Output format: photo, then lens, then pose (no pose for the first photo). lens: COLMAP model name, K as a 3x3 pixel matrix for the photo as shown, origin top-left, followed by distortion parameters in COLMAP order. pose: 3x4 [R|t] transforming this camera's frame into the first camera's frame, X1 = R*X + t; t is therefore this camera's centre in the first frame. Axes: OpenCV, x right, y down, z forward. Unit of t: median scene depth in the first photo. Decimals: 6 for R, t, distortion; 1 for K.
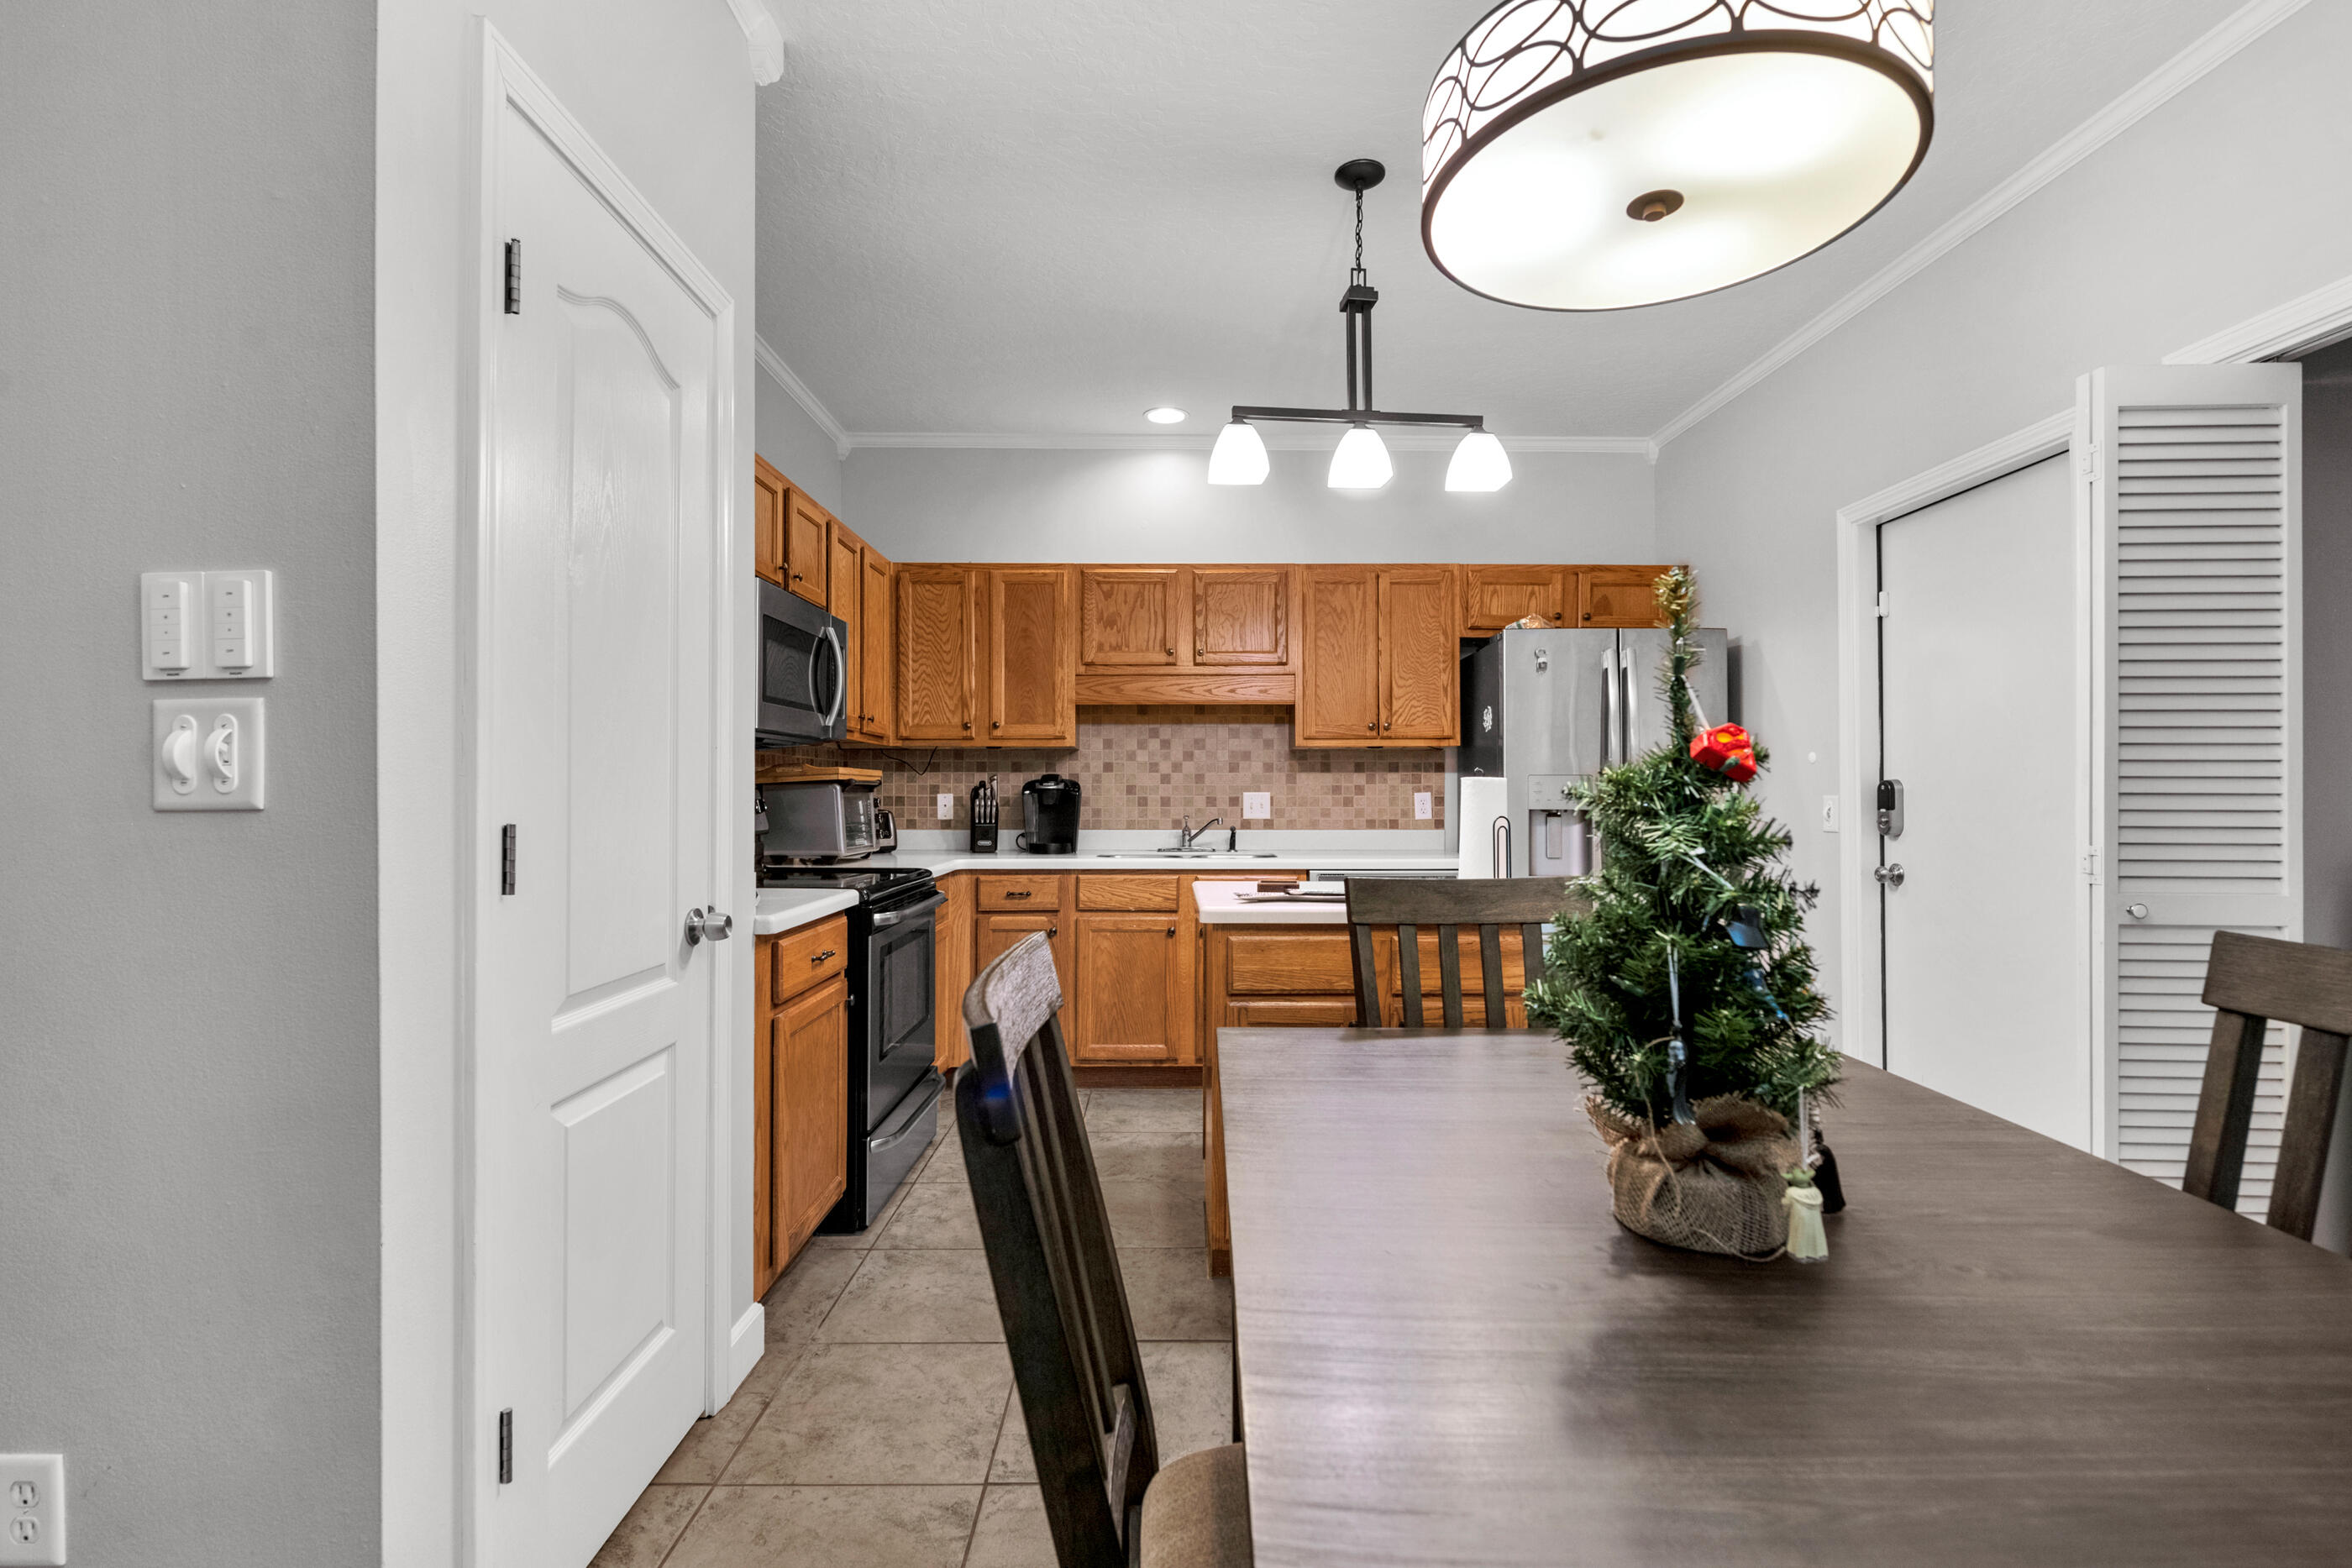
lens RADIAL K [[1058.0, 0, 1238.2], [0, 1058.0, 778.8], [0, 0, 1]] dist [0.005777, -0.003533]
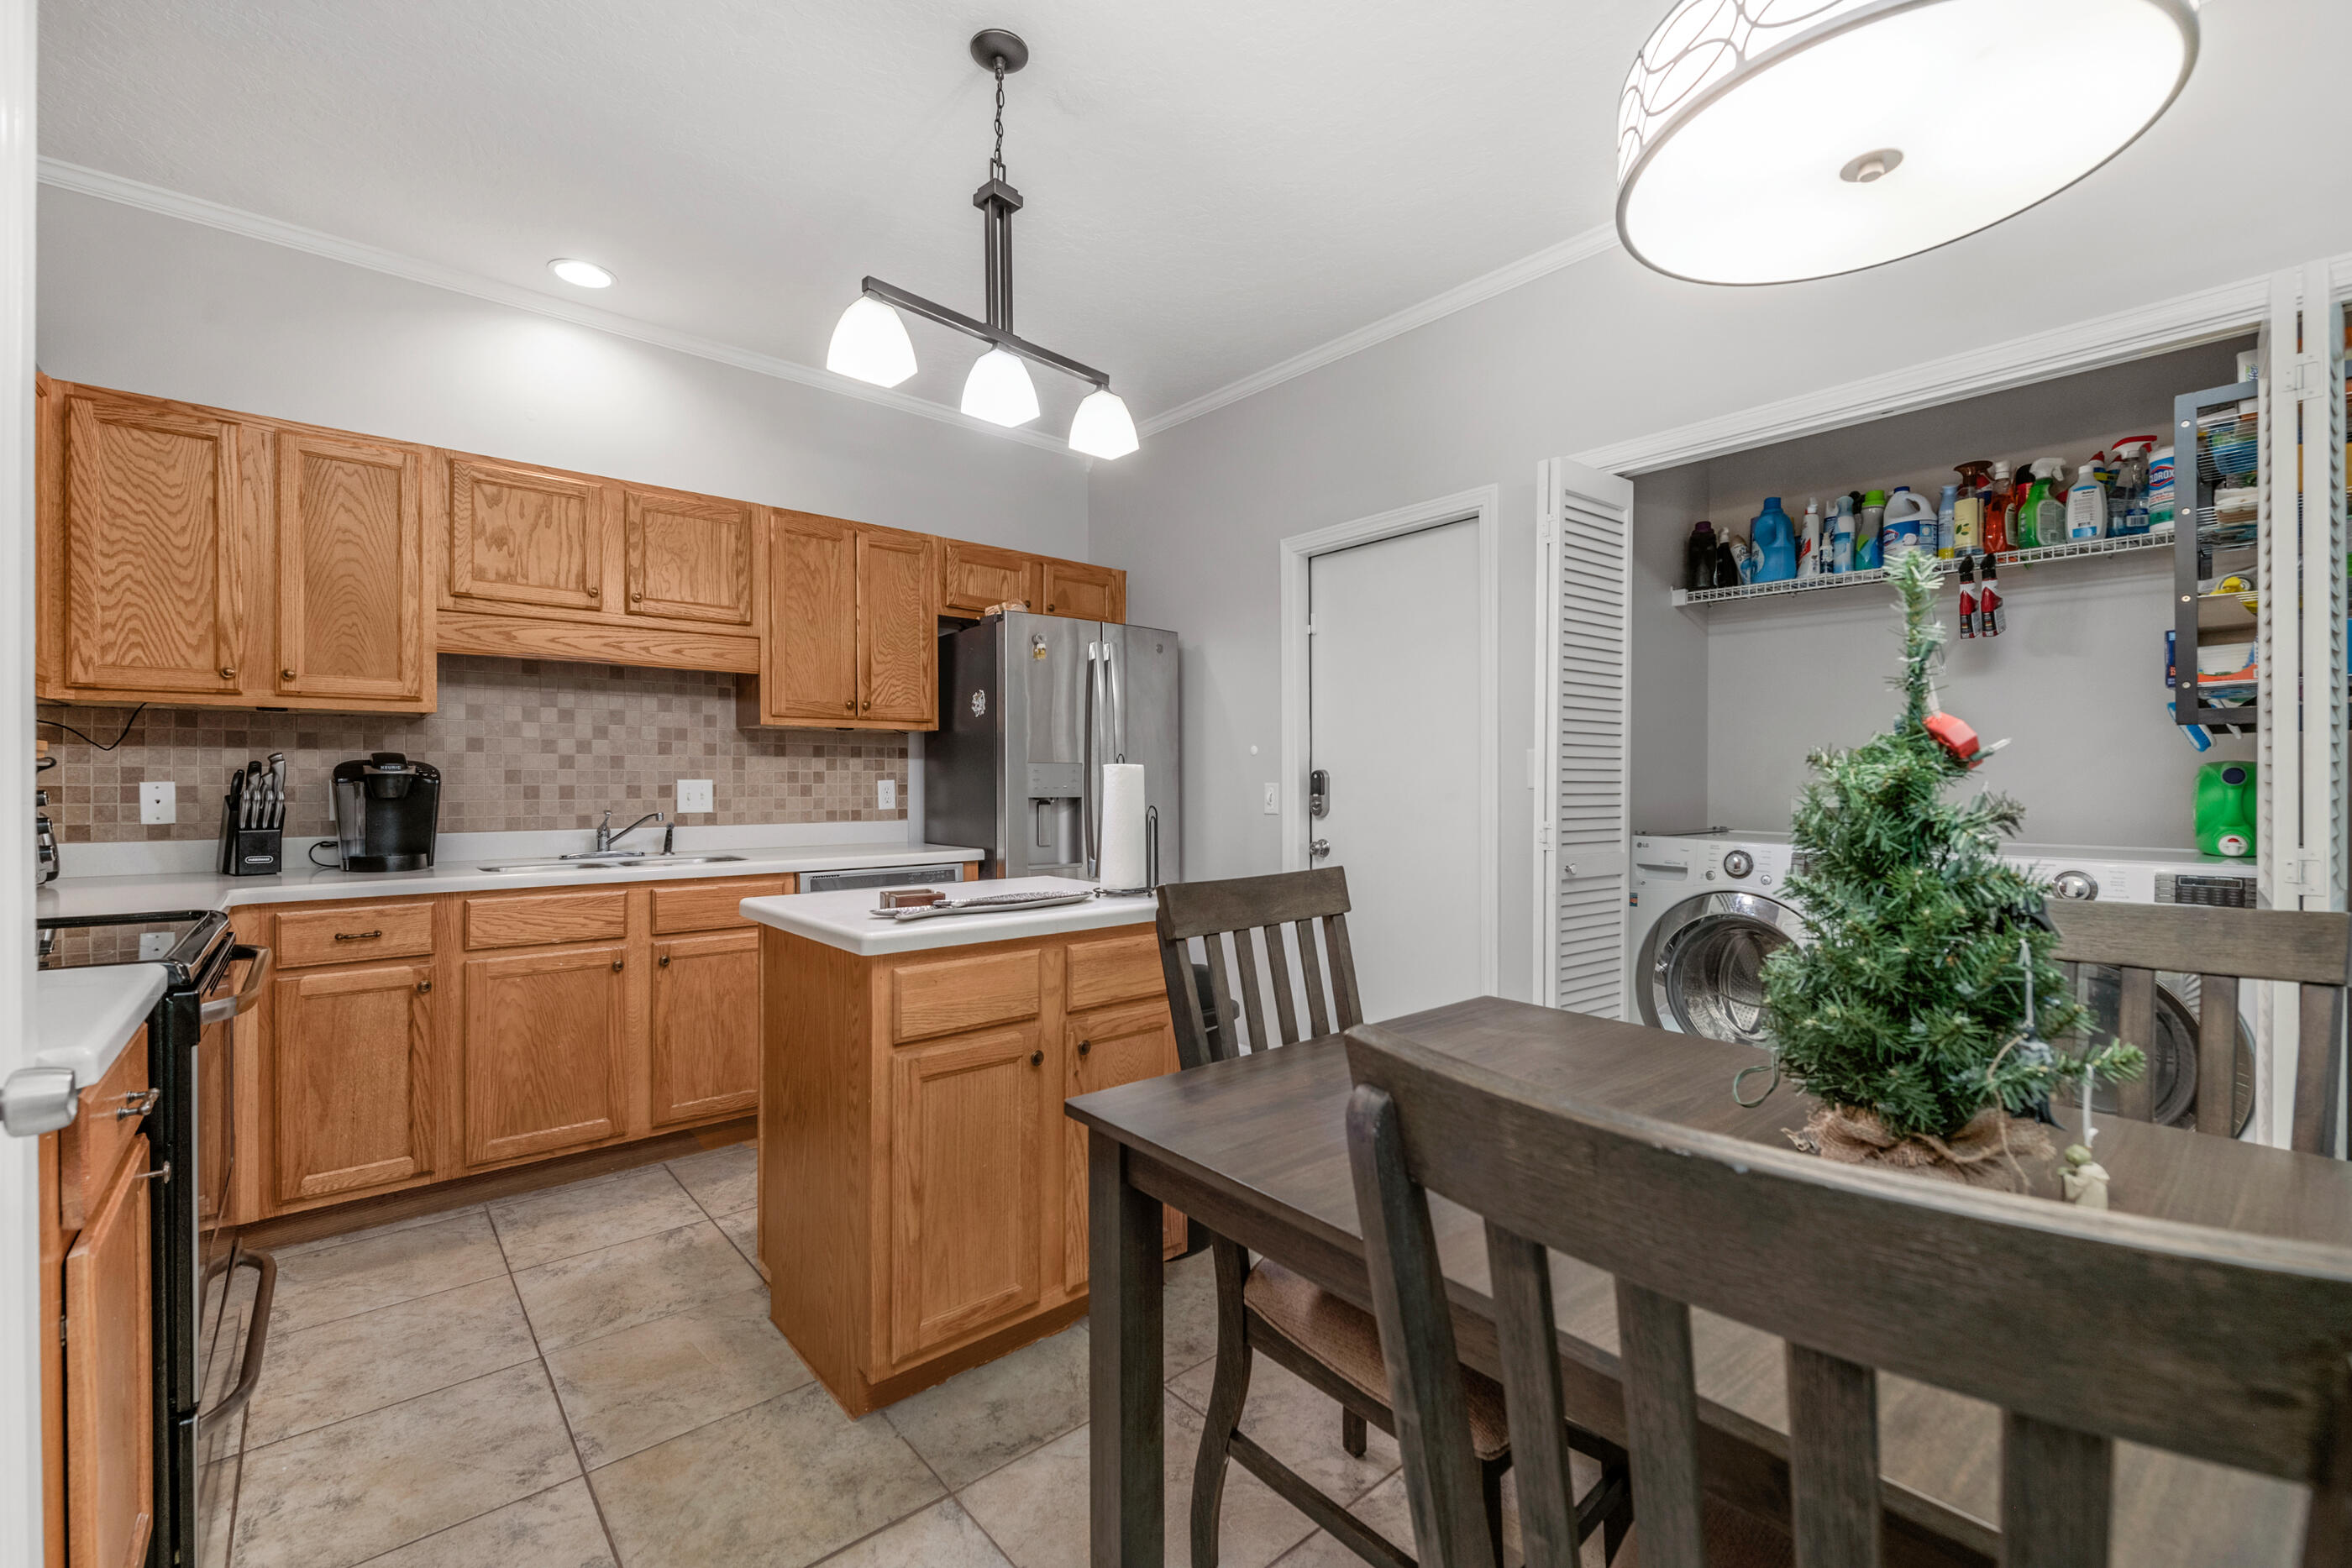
lens RADIAL K [[990.3, 0, 1230.1], [0, 990.3, 779.1], [0, 0, 1]] dist [0.004517, -0.003387]
pose [[0.778254, 0.001123, 0.627949, -0.155597], [-0.008722, 0.999921, 0.009022, 0.002012], [-0.627889, -0.012499, 0.778202, 0.169681]]
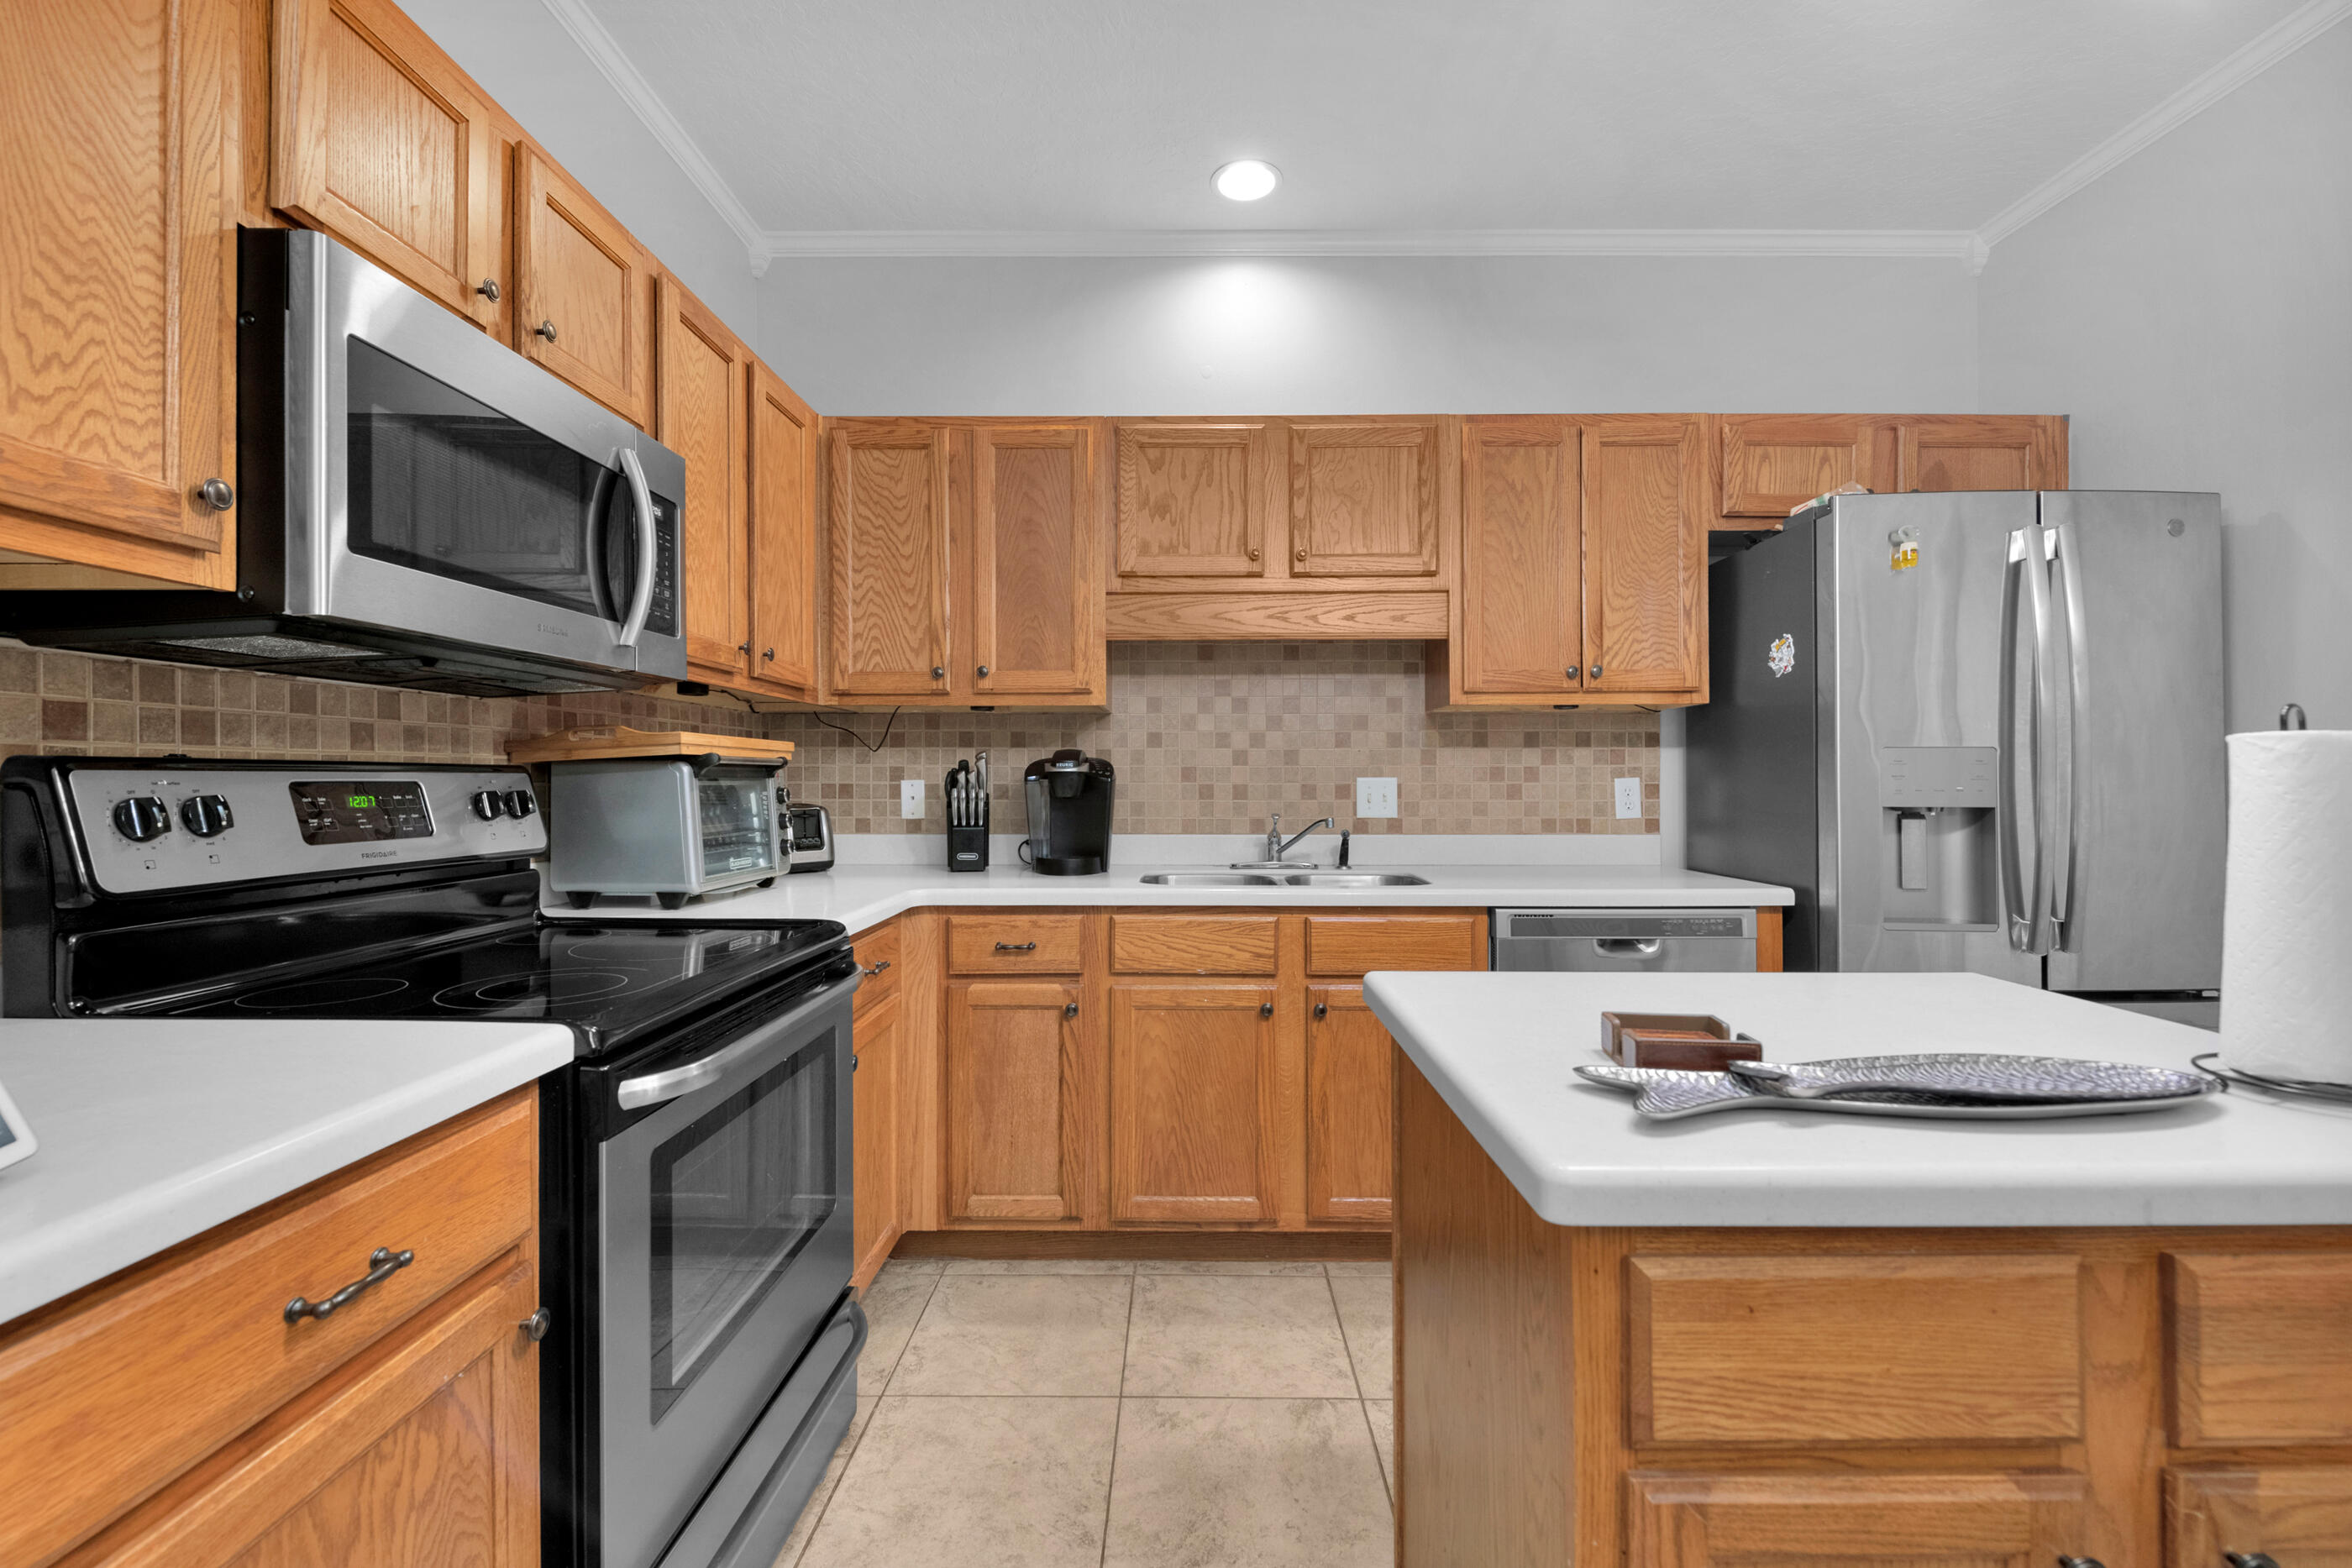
lens RADIAL K [[990.3, 0, 1112.4], [0, 990.3, 782.5], [0, 0, 1]] dist [0.004517, -0.003387]
pose [[0.990511, -0.000742, -0.137435, -0.067696], [0.002984, 0.999866, 0.016111, 0.006012], [0.137404, -0.016369, 0.990380, 0.404992]]
